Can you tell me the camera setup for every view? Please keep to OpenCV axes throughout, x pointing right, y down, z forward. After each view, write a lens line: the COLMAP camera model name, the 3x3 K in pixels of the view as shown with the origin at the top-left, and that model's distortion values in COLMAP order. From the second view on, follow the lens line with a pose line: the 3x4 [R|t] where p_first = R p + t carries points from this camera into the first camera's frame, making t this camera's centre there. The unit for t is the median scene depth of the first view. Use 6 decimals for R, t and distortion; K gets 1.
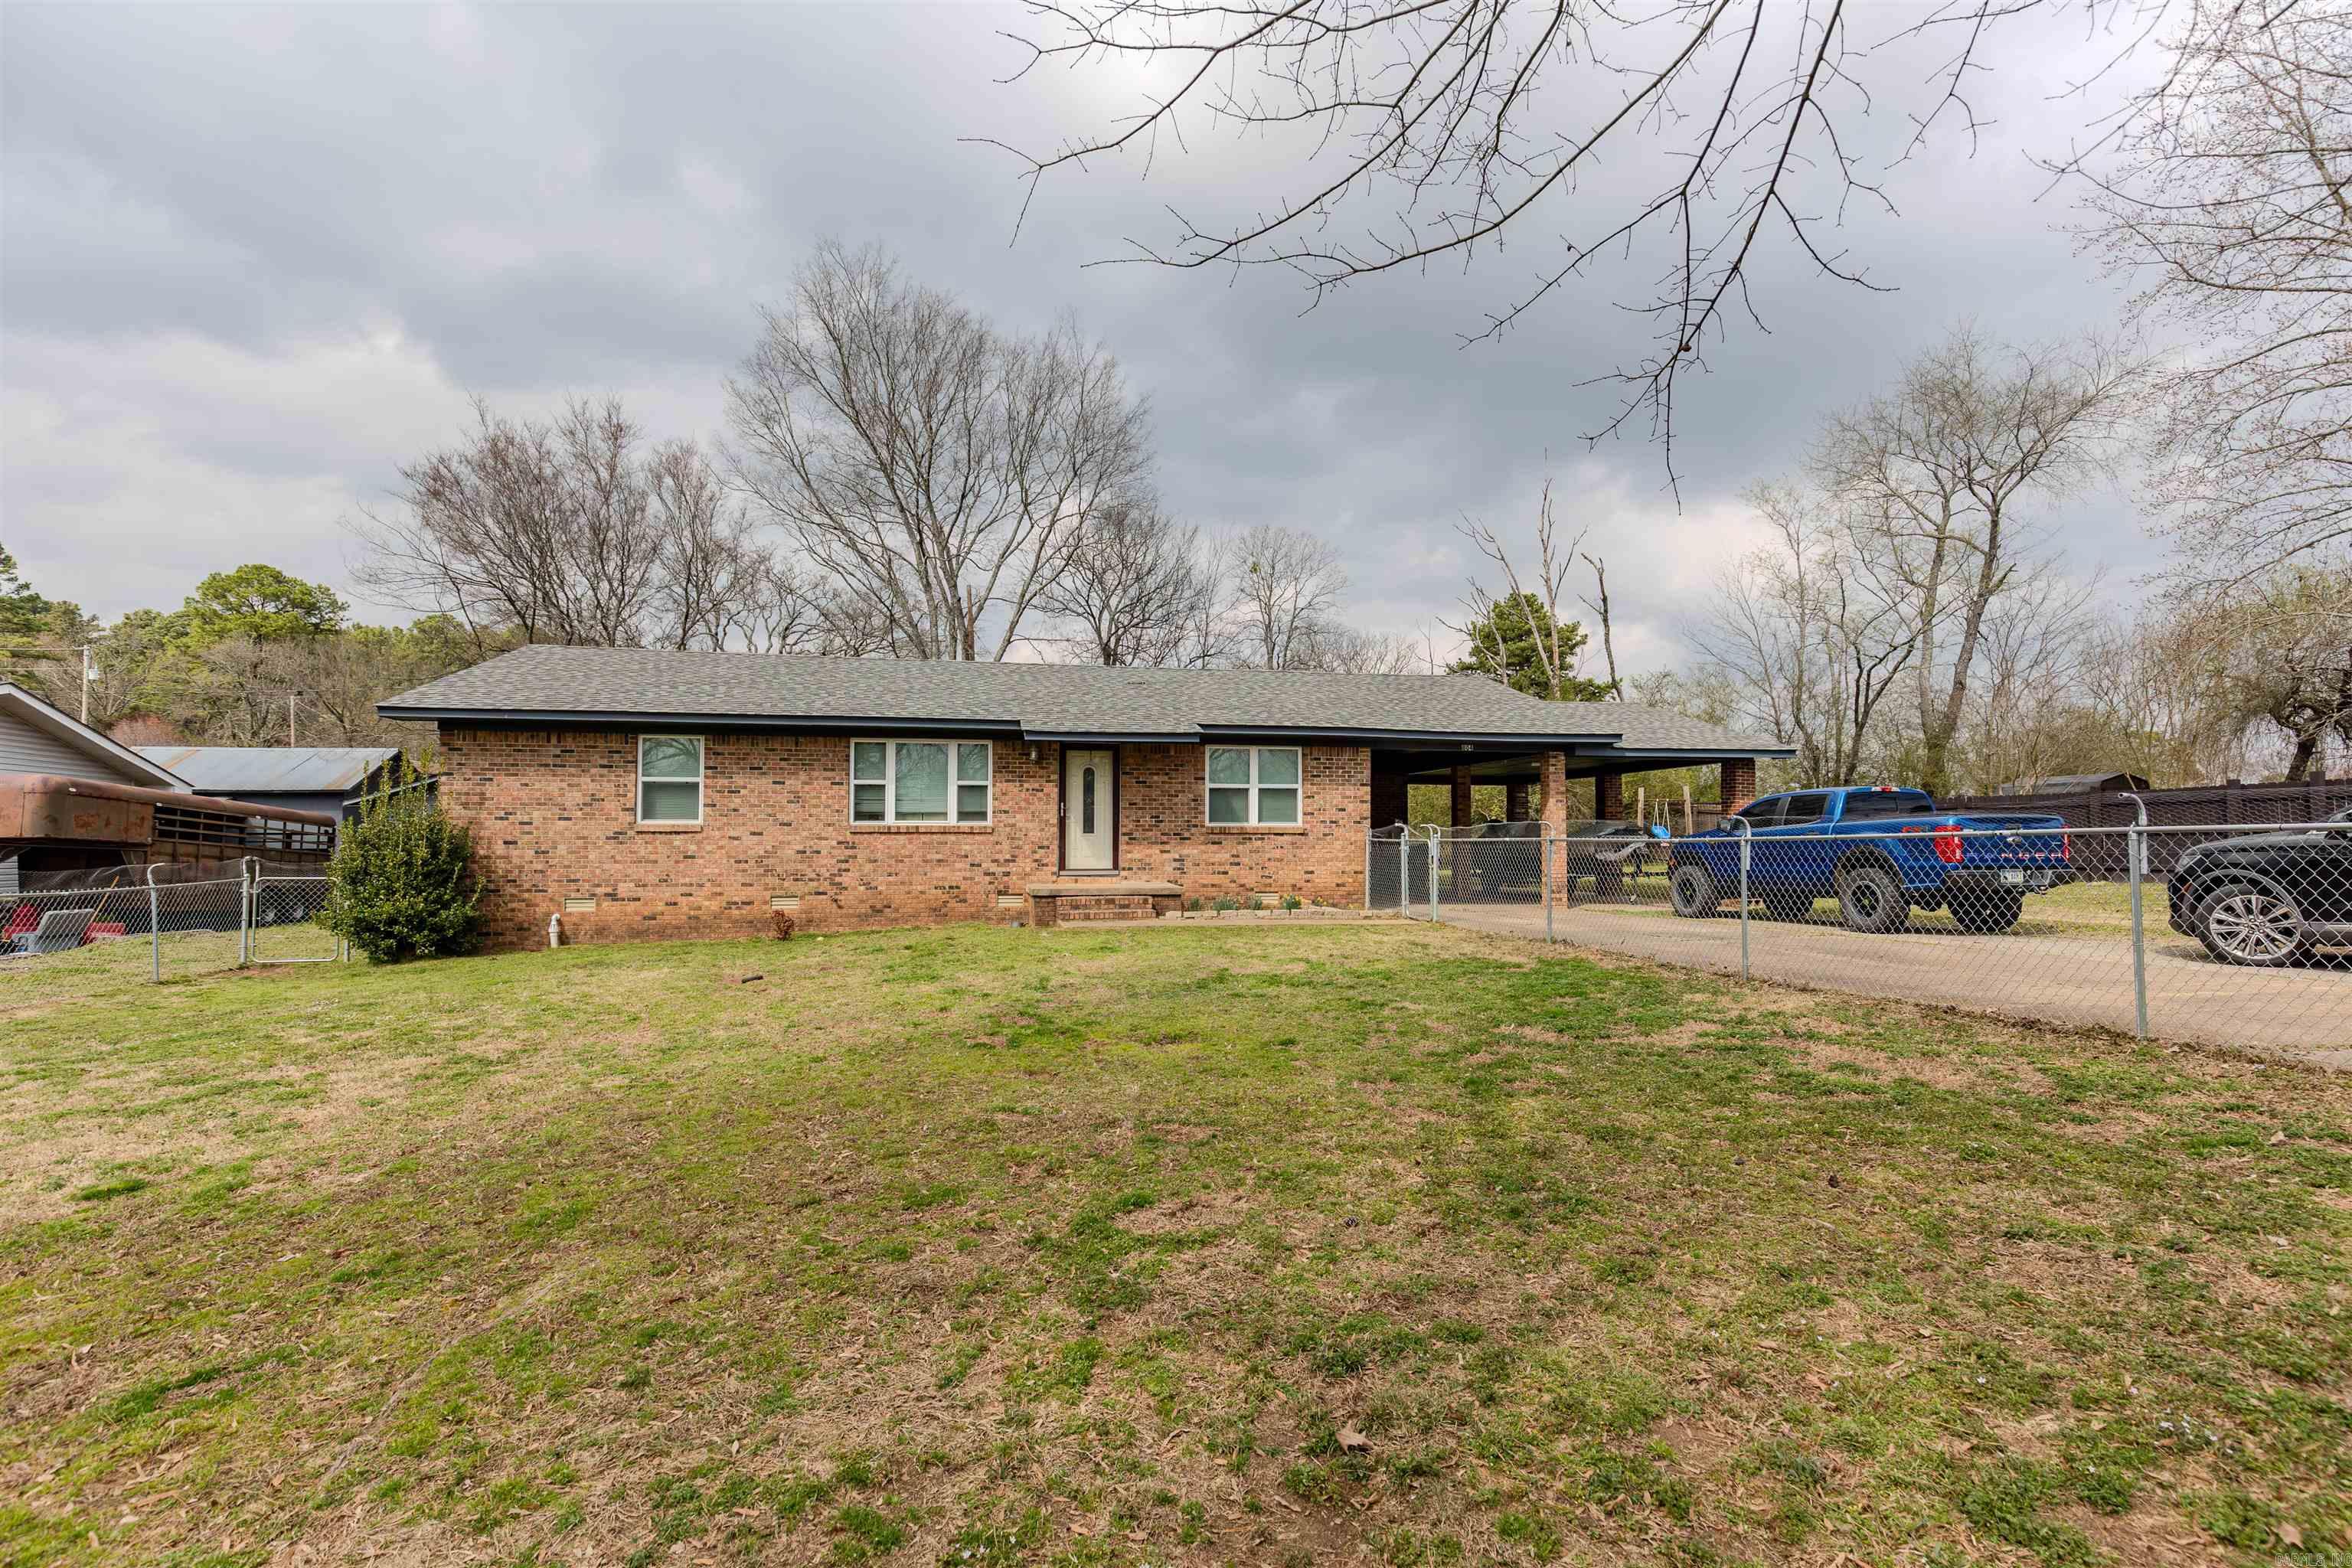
lens RADIAL K [[1030.6, 0, 1185.1], [0, 1030.6, 794.4], [0, 0, 1]] dist [0.000325, -0.000011]
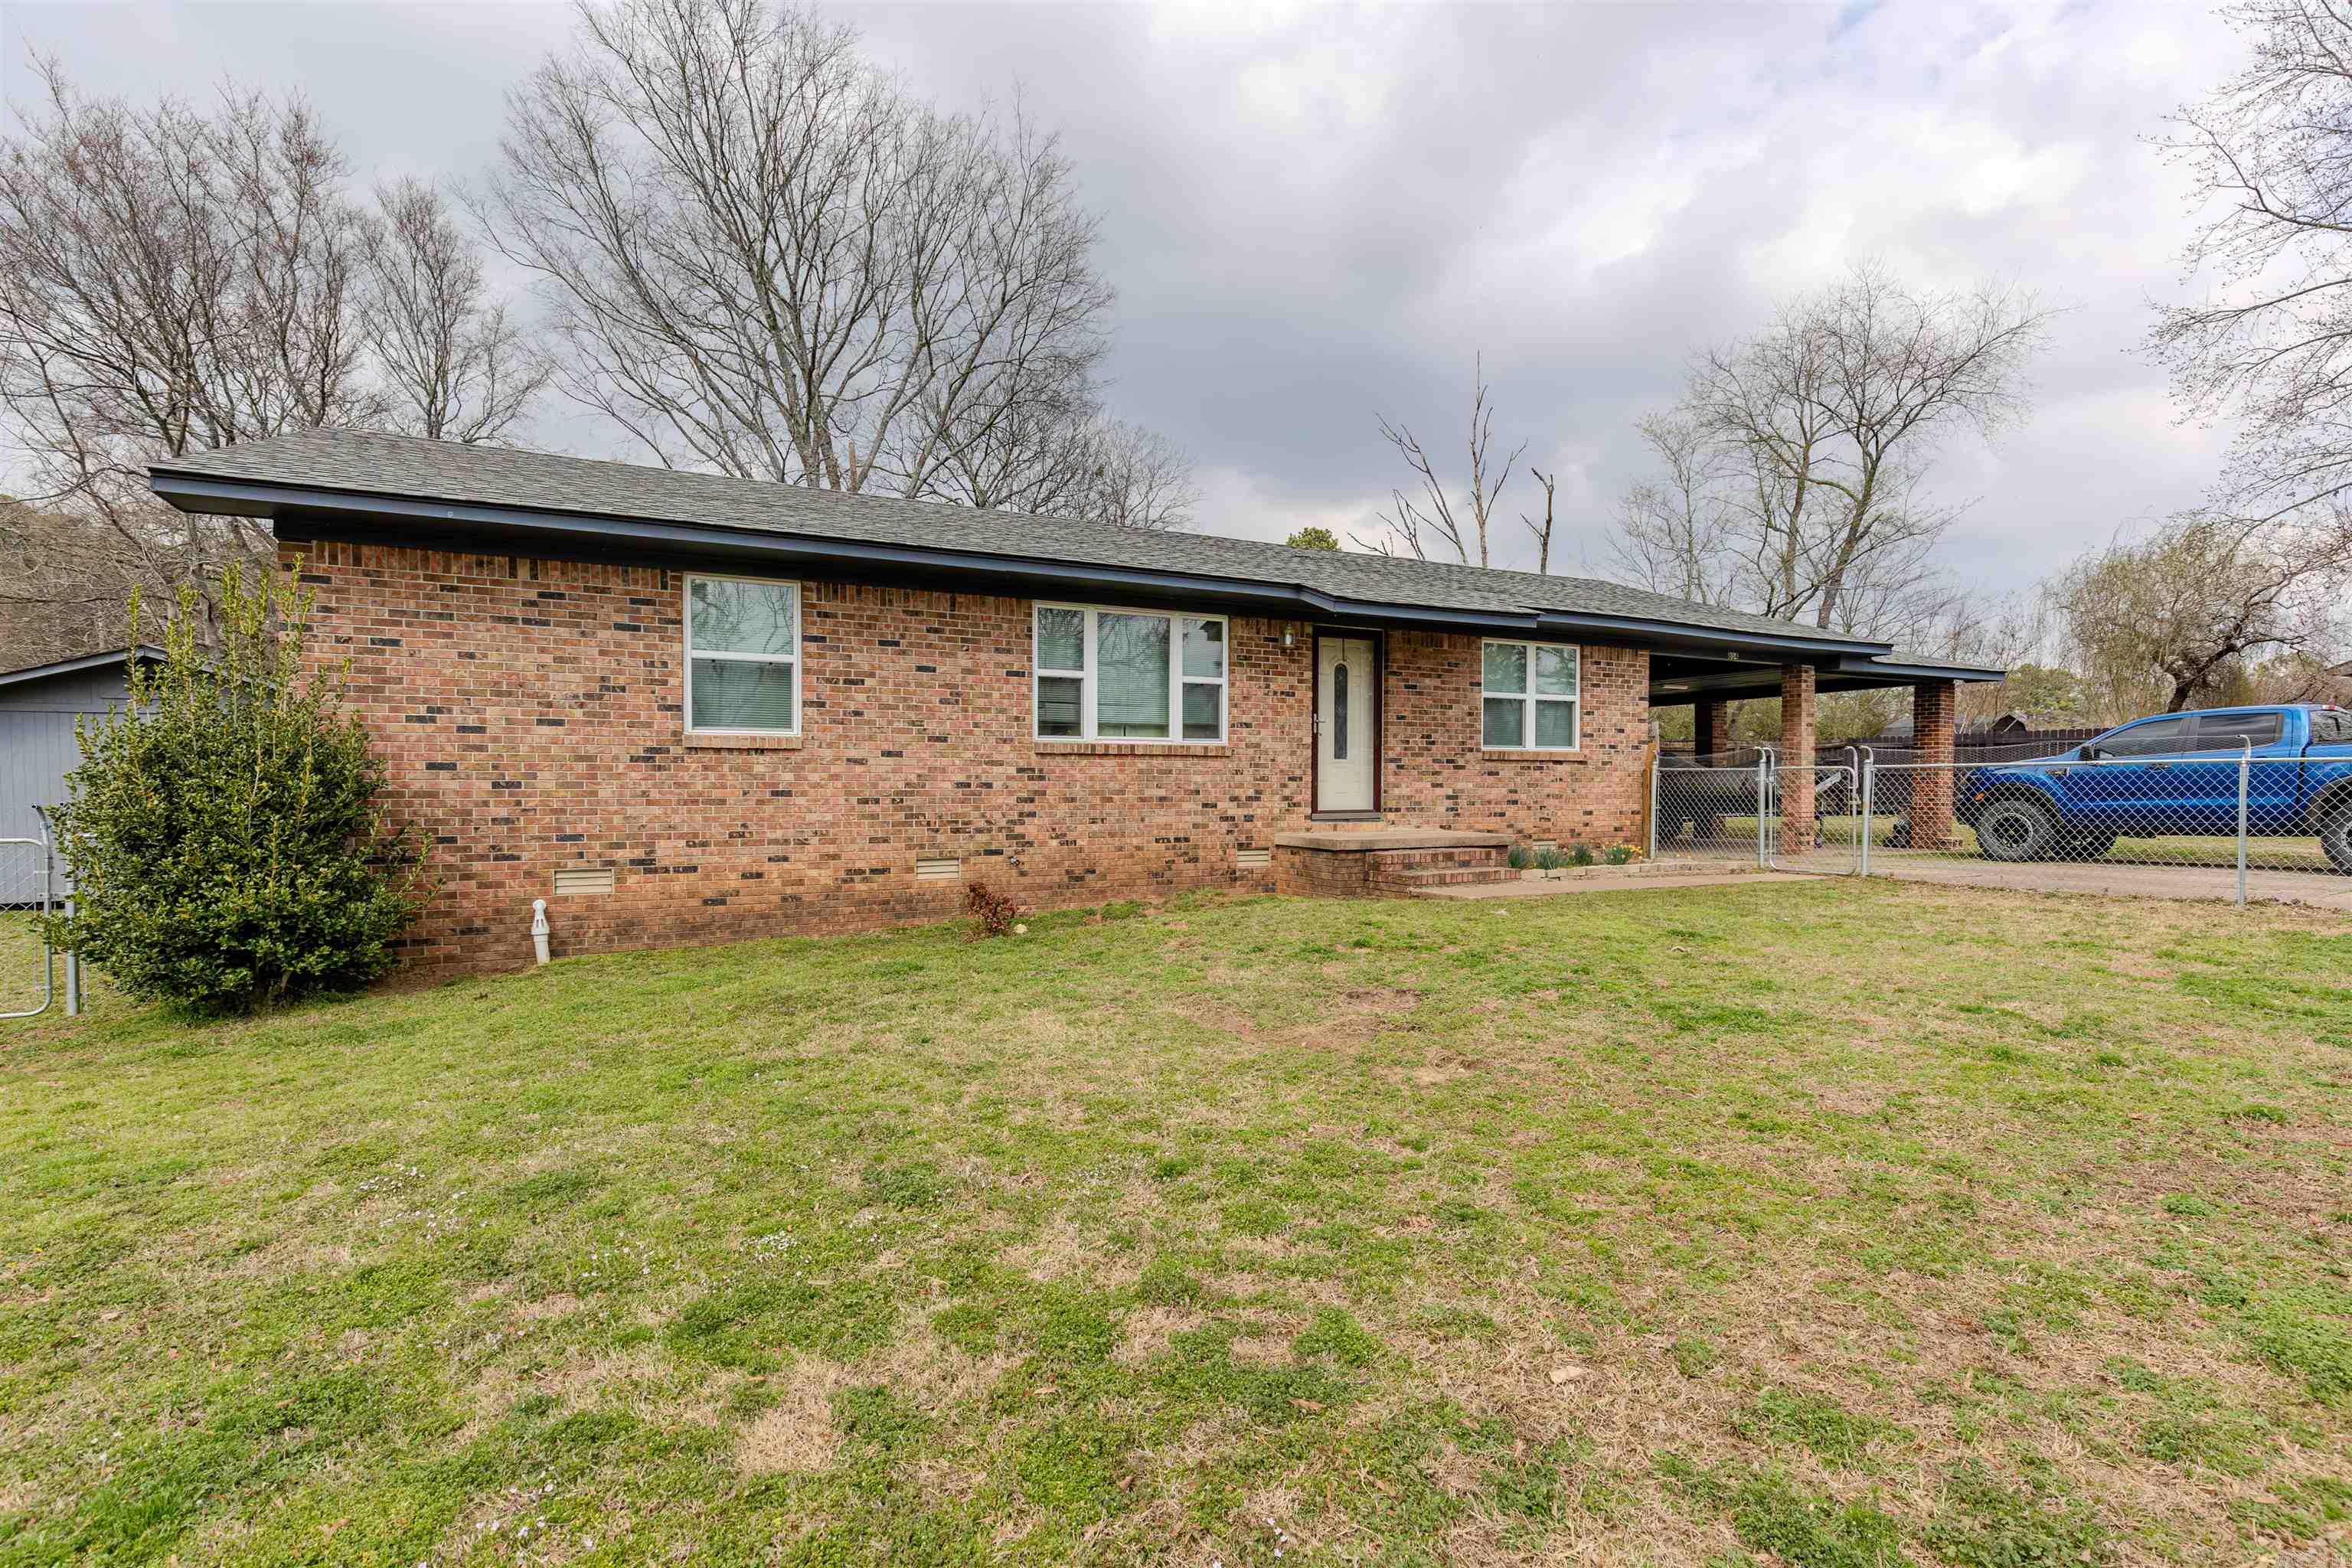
lens RADIAL K [[1062.7, 0, 1165.3], [0, 1062.7, 793.6], [0, 0, 1]] dist [0.006471, -0.000434]
pose [[0.964001, -0.003256, 0.265880, -0.418114], [-0.010085, 0.998758, 0.048795, 0.028843], [-0.265709, -0.049720, 0.962770, 0.361651]]
